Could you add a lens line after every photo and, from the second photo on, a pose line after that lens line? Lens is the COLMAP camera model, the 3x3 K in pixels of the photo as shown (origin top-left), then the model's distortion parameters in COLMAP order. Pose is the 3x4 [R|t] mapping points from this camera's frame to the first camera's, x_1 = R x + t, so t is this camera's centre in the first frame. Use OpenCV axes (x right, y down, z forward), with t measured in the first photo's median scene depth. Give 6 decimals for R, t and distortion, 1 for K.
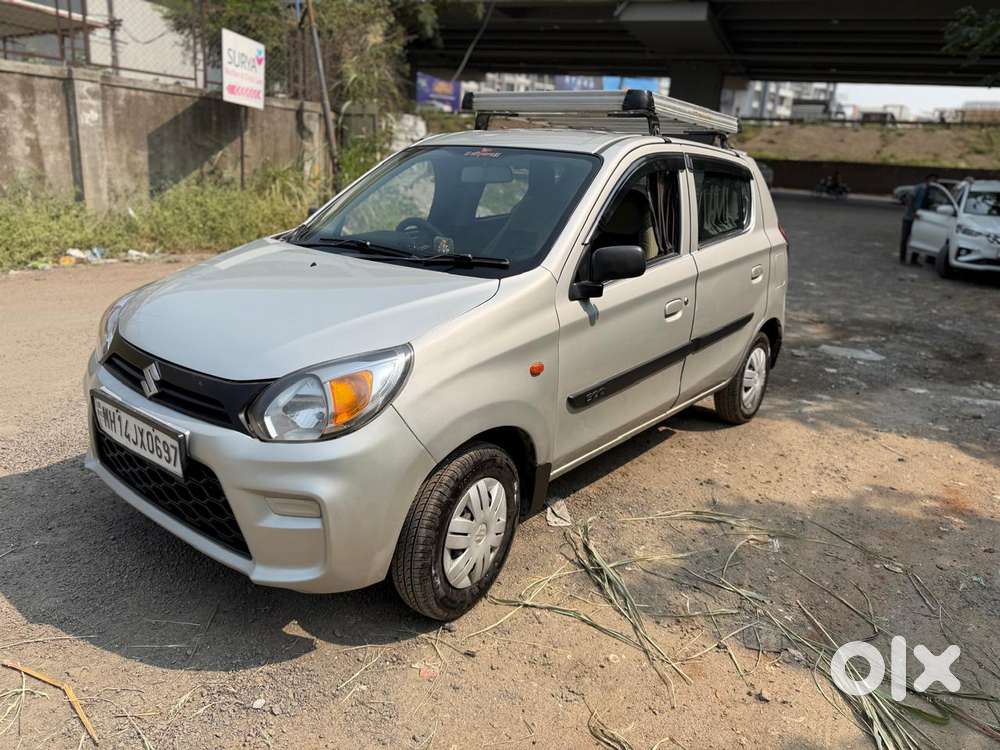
lens RADIAL K [[705.9, 0, 500.0], [0, 705.9, 375.0], [0, 0, 1]] dist [0.051440, -0.066756]
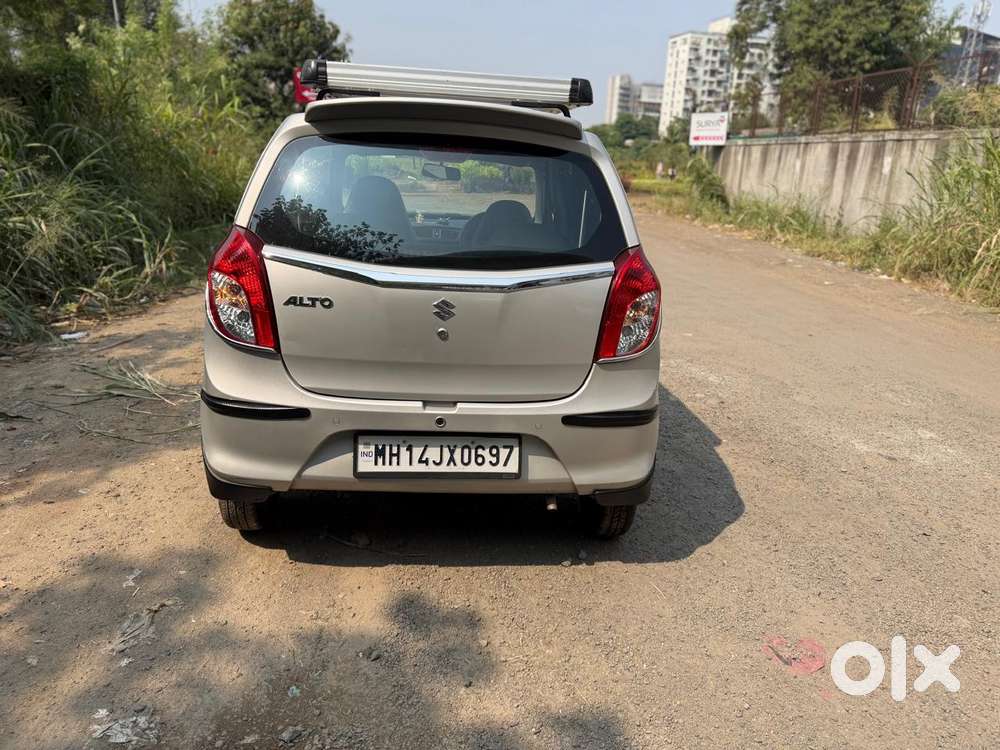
lens RADIAL K [[705.9, 0, 500.0], [0, 705.9, 375.0], [0, 0, 1]] dist [0.051440, -0.066756]
pose [[-0.715412, 0.100120, -0.691492, 0.323732], [-0.287683, 0.859688, 0.422107, -0.206180], [0.636729, 0.500911, -0.586229, 0.769873]]
